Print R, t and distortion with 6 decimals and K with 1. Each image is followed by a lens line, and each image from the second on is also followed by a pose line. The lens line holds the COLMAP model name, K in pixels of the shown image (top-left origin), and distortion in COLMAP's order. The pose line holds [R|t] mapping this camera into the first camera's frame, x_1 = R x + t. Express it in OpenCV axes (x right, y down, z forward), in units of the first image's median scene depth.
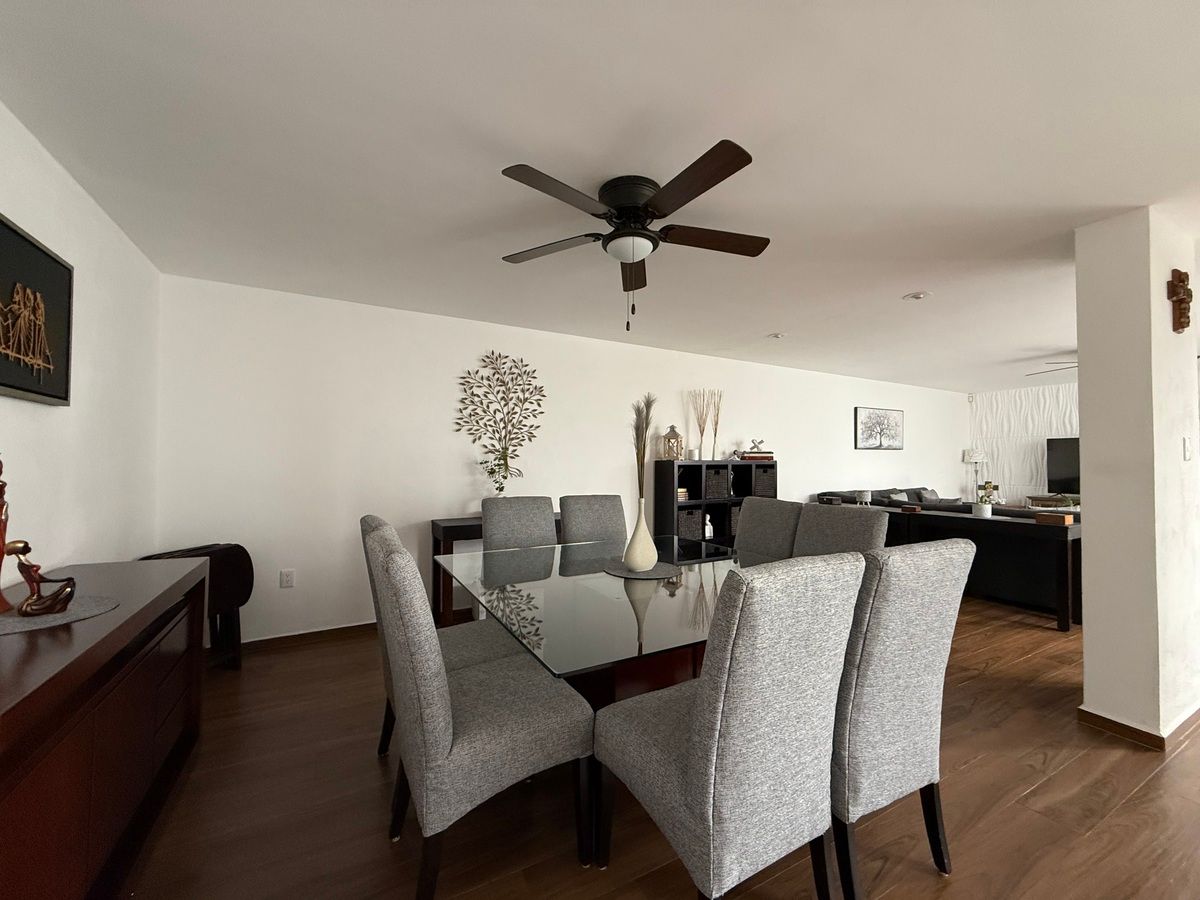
lens RADIAL K [[481.9, 0, 599.9], [0, 481.9, 455.9], [0, 0, 1]] dist [-0.002065, 0.001495]
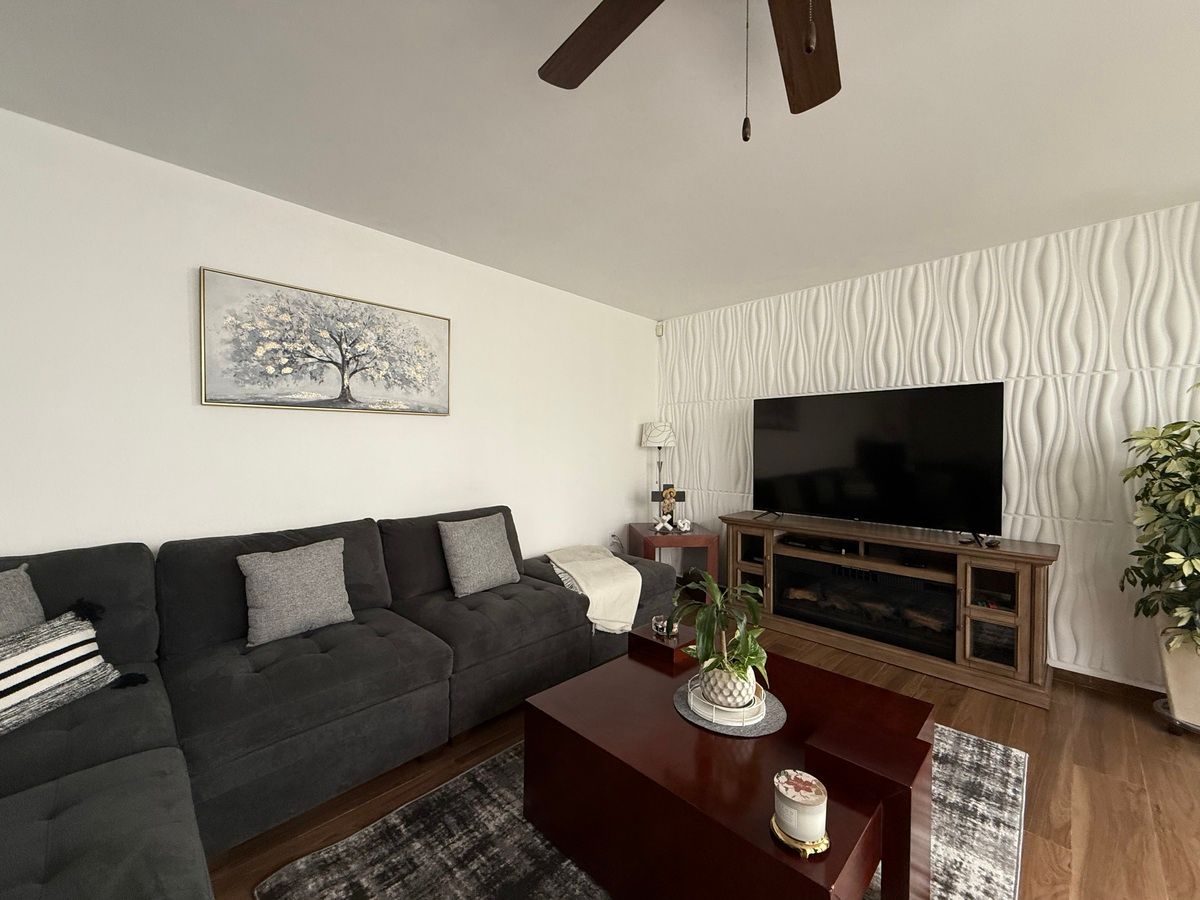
lens RADIAL K [[481.9, 0, 601.5], [0, 481.9, 448.4], [0, 0, 1]] dist [-0.002065, 0.001495]
pose [[0.959043, 0.005079, 0.283216, 0.634236], [-0.009946, 0.999827, 0.015748, 0.007839], [-0.283087, -0.017920, 0.958927, 0.567037]]
